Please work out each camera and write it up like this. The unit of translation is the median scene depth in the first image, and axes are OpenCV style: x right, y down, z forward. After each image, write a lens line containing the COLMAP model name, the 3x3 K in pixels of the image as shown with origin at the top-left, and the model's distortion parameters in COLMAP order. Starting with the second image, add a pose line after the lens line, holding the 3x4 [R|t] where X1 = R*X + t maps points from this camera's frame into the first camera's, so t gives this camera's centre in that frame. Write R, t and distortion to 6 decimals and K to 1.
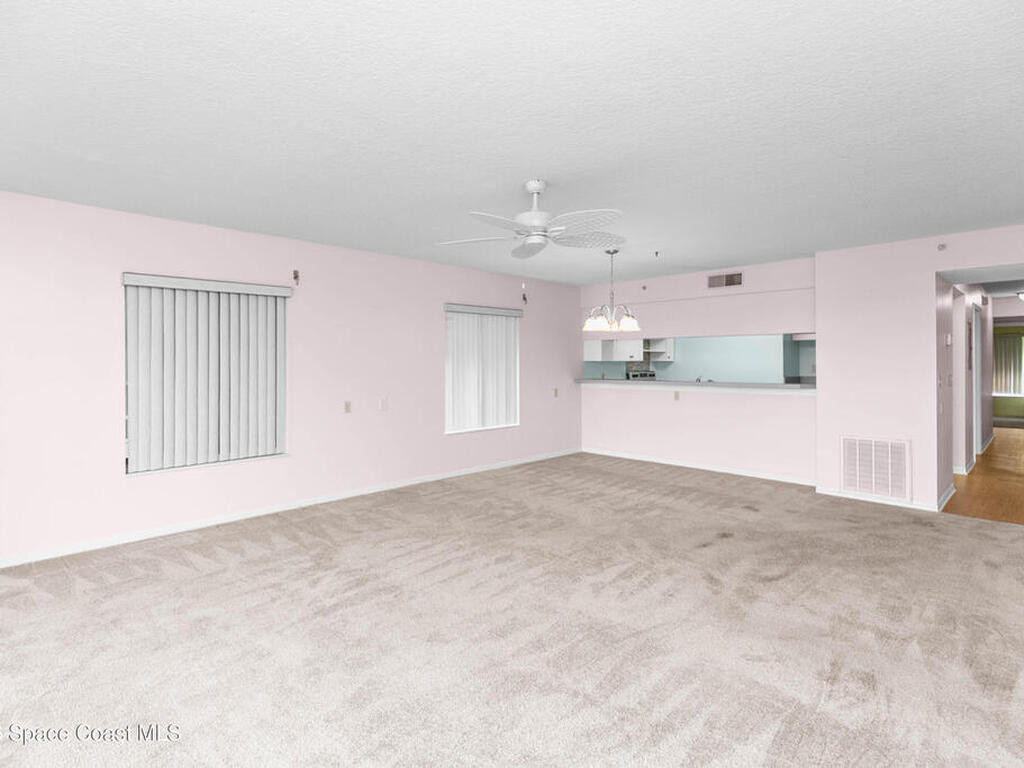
lens RADIAL K [[525.9, 0, 509.7], [0, 525.9, 358.8], [0, 0, 1]] dist [0.002764, -0.000933]
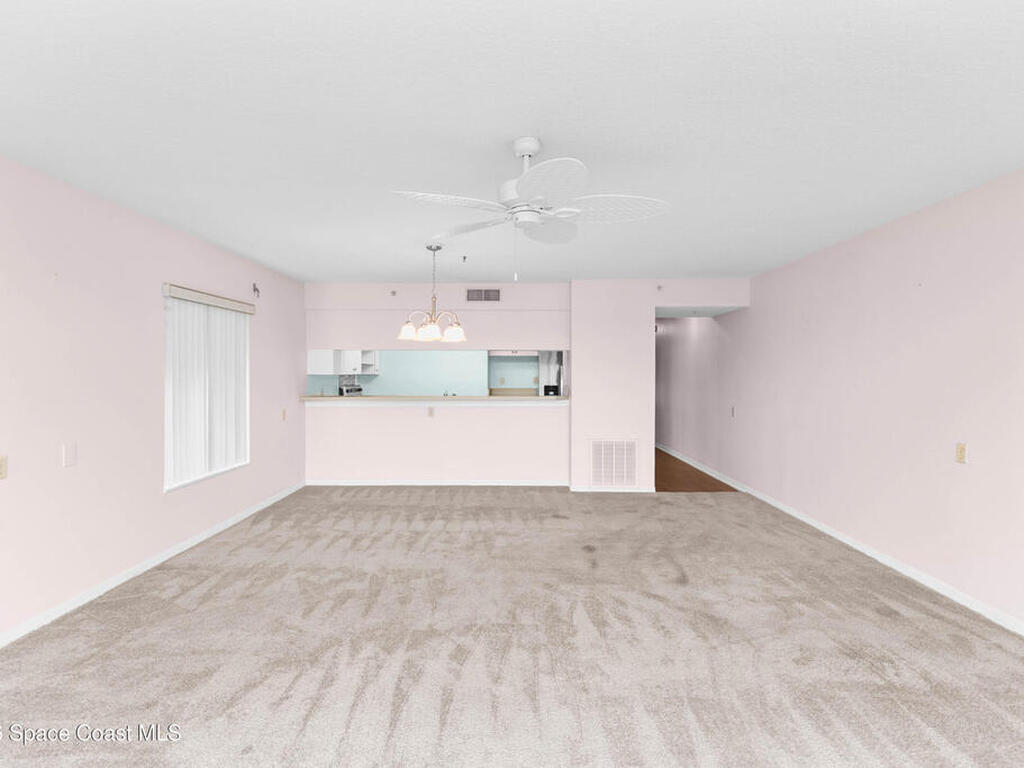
lens RADIAL K [[524.3, 0, 509.5], [0, 524.3, 375.5], [0, 0, 1]] dist [0.004663, -0.001284]
pose [[0.711307, -0.000088, 0.702881, -0.317930], [-0.006860, 0.999951, 0.007067, -0.002962], [-0.702848, -0.009849, 0.711272, 0.305330]]
